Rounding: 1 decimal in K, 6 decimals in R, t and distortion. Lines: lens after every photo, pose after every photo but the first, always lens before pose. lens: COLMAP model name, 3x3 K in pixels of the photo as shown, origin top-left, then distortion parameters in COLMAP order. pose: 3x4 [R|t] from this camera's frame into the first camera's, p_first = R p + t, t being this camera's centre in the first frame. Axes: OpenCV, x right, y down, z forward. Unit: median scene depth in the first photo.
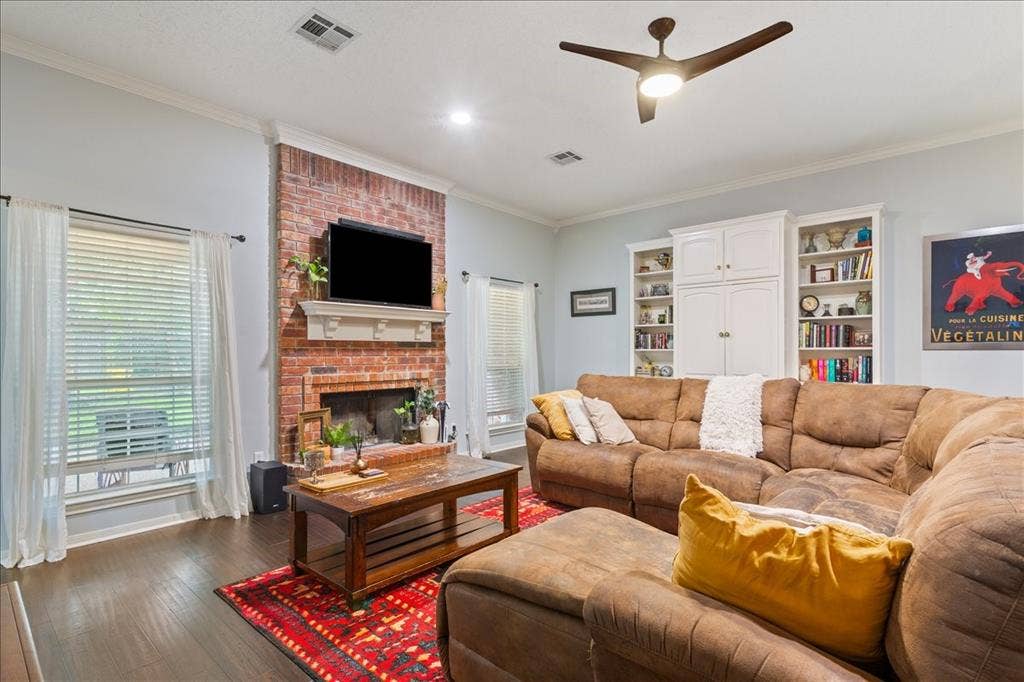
lens RADIAL K [[493.4, 0, 517.8], [0, 493.4, 351.4], [0, 0, 1]] dist [0.003384, 0.000738]
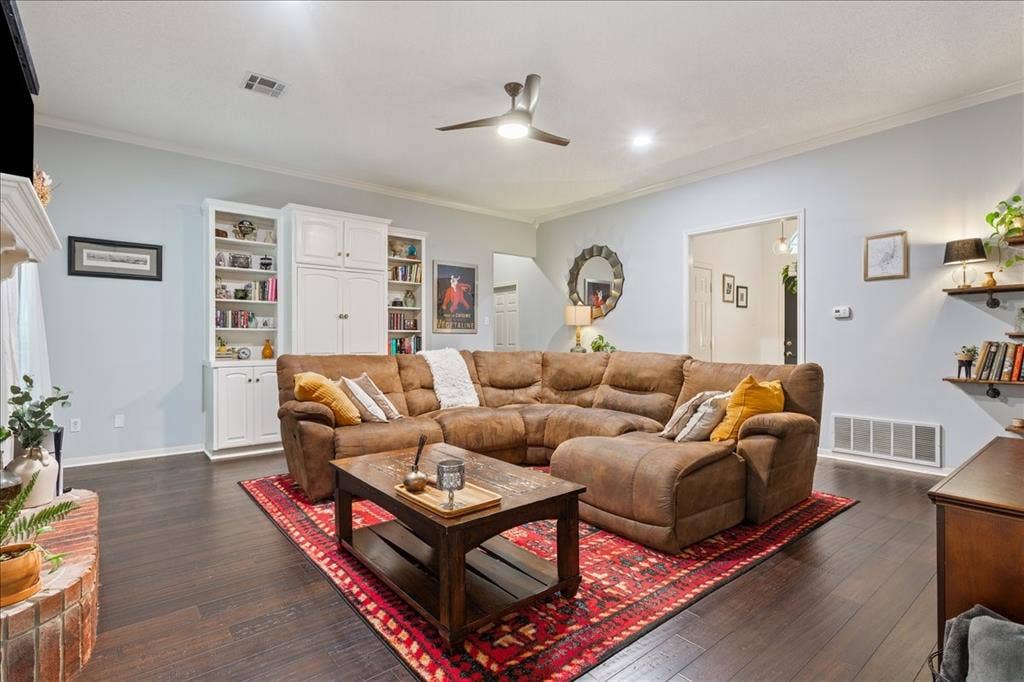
lens RADIAL K [[493.4, 0, 510.5], [0, 493.4, 337.6], [0, 0, 1]] dist [0.003384, 0.000738]
pose [[0.169491, 0.006487, 0.985510, -0.674024], [-0.003750, 0.999975, -0.005938, 0.020442], [-0.985525, -0.002689, 0.169511, 0.506154]]
